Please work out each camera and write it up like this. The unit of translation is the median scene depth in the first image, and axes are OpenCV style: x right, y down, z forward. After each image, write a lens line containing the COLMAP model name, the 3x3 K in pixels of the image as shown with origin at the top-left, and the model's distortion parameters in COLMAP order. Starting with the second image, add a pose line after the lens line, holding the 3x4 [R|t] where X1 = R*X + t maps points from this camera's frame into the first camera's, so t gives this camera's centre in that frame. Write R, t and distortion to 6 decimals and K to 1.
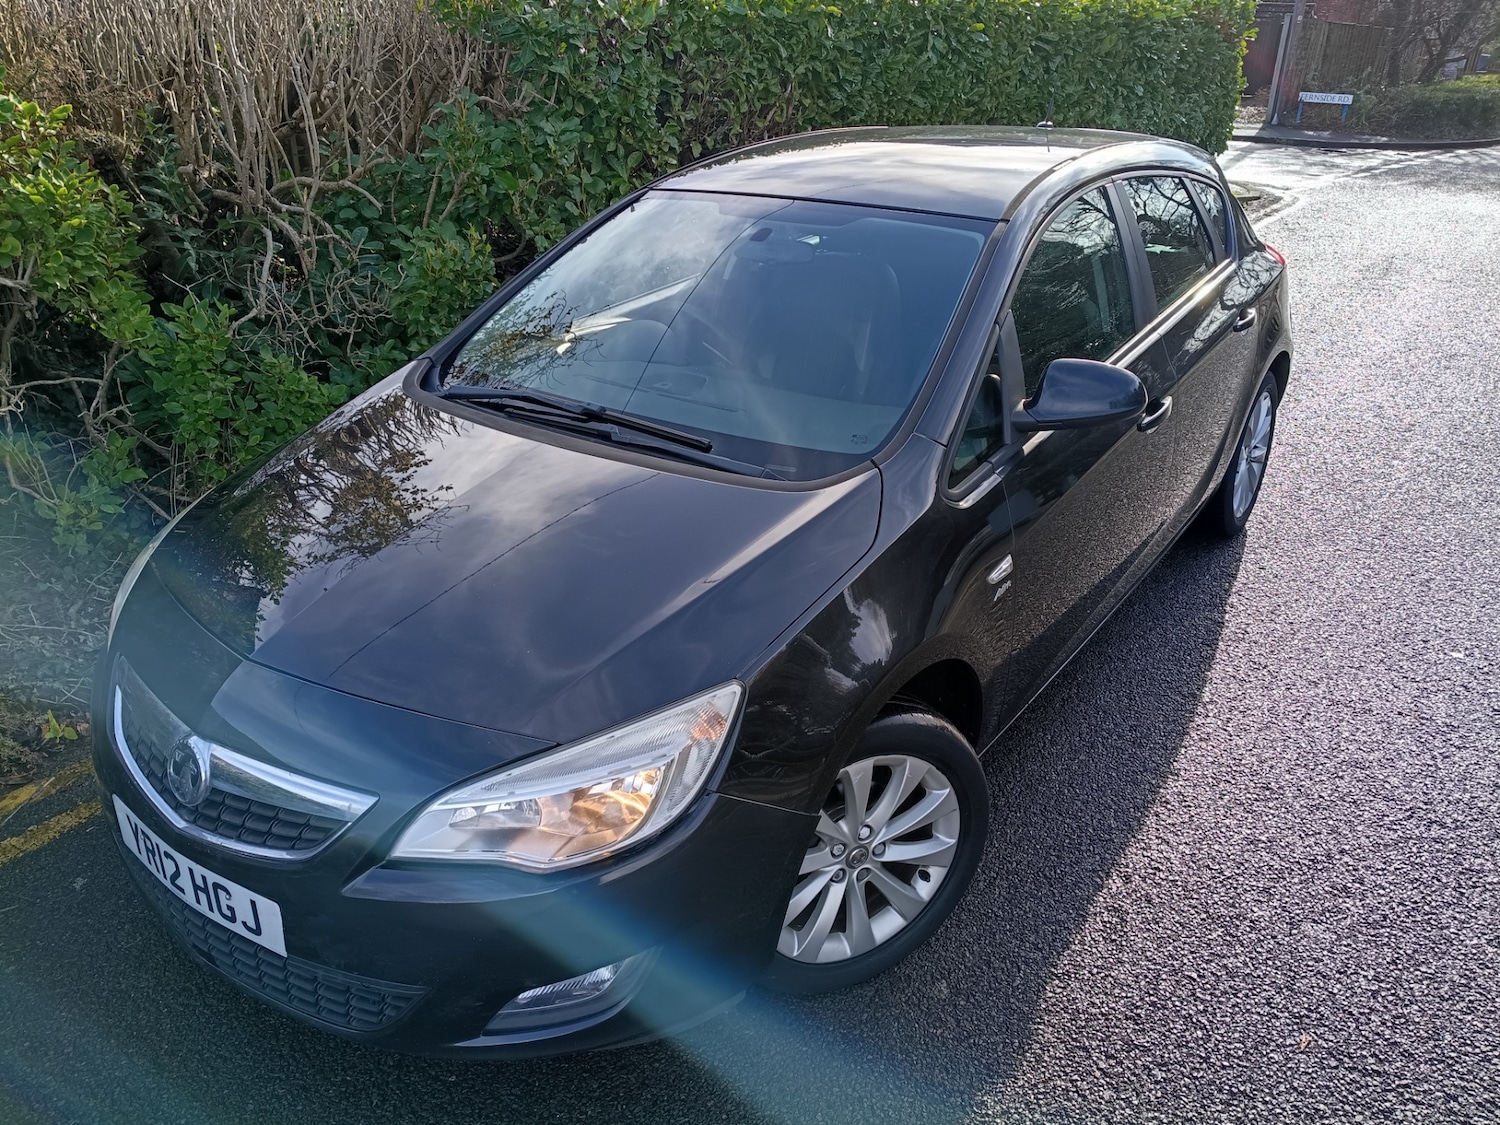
lens RADIAL K [[1201.5, 0, 750.0], [0, 1201.5, 562.5], [0, 0, 1]] dist [-0.020085, 0.011455]
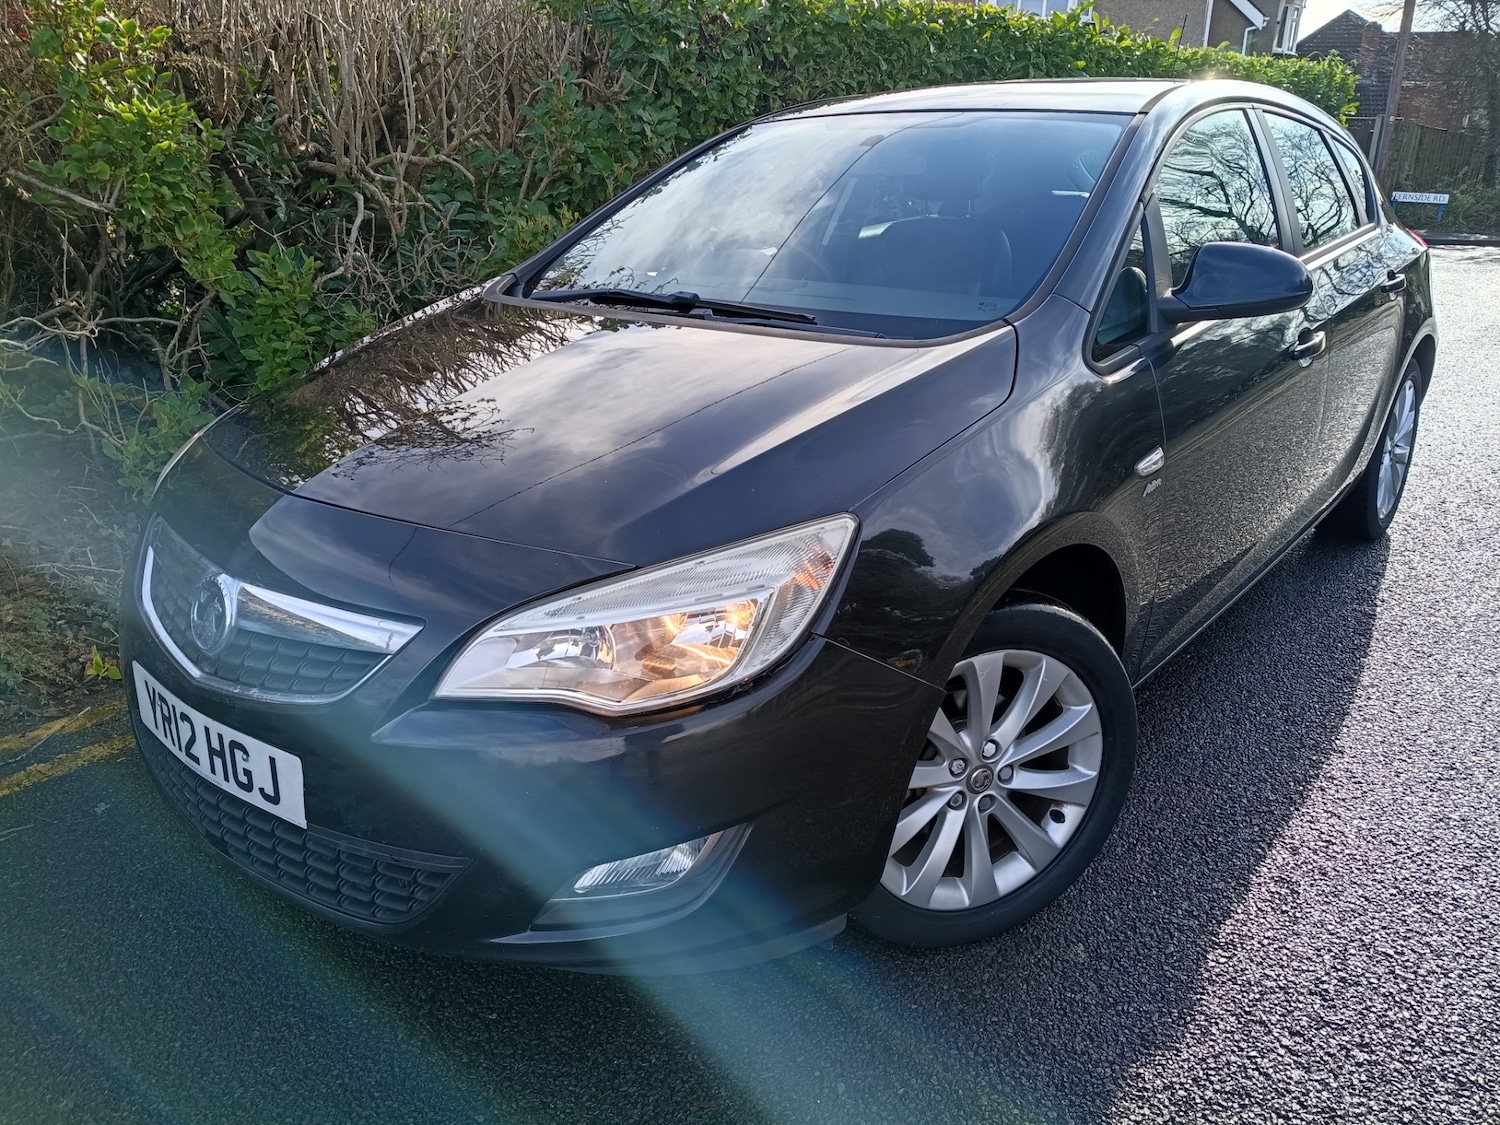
lens RADIAL K [[1171.6, 0, 737.5], [0, 1171.6, 583.6], [0, 0, 1]] dist [-0.021270, 0.008139]
pose [[0.997136, 0.025715, -0.071124, -0.021709], [-0.033018, 0.994083, -0.103485, 0.168965], [0.068042, 0.105537, 0.992085, 0.134427]]
